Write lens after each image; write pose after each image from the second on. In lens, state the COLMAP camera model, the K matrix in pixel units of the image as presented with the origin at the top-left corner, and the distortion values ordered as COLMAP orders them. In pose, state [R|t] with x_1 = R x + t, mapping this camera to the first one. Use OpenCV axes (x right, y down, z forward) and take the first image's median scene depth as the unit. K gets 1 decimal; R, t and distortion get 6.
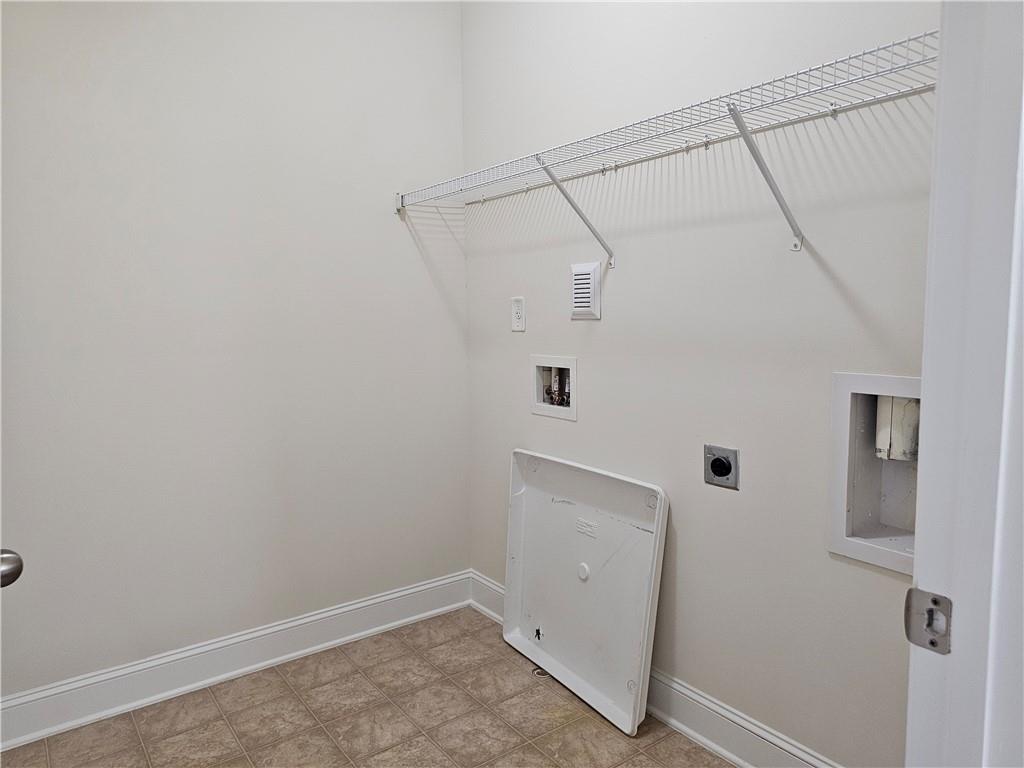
lens RADIAL K [[681.2, 0, 515.2], [0, 681.2, 386.6], [0, 0, 1]] dist [0.045605, -0.030106]
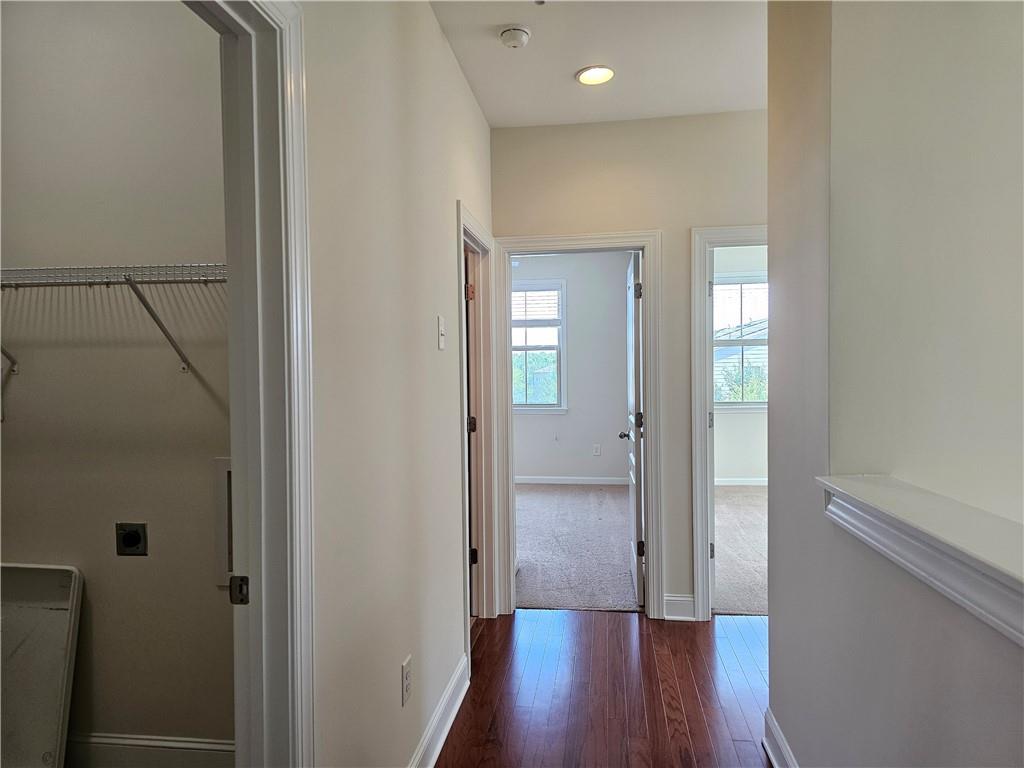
lens RADIAL K [[681.2, 0, 517.8], [0, 681.2, 388.7], [0, 0, 1]] dist [0.045605, -0.030106]
pose [[0.699648, -0.008739, 0.714435, -0.102192], [0.076449, 0.995100, -0.062695, -0.023072], [-0.710386, 0.098483, 0.696888, -0.403008]]
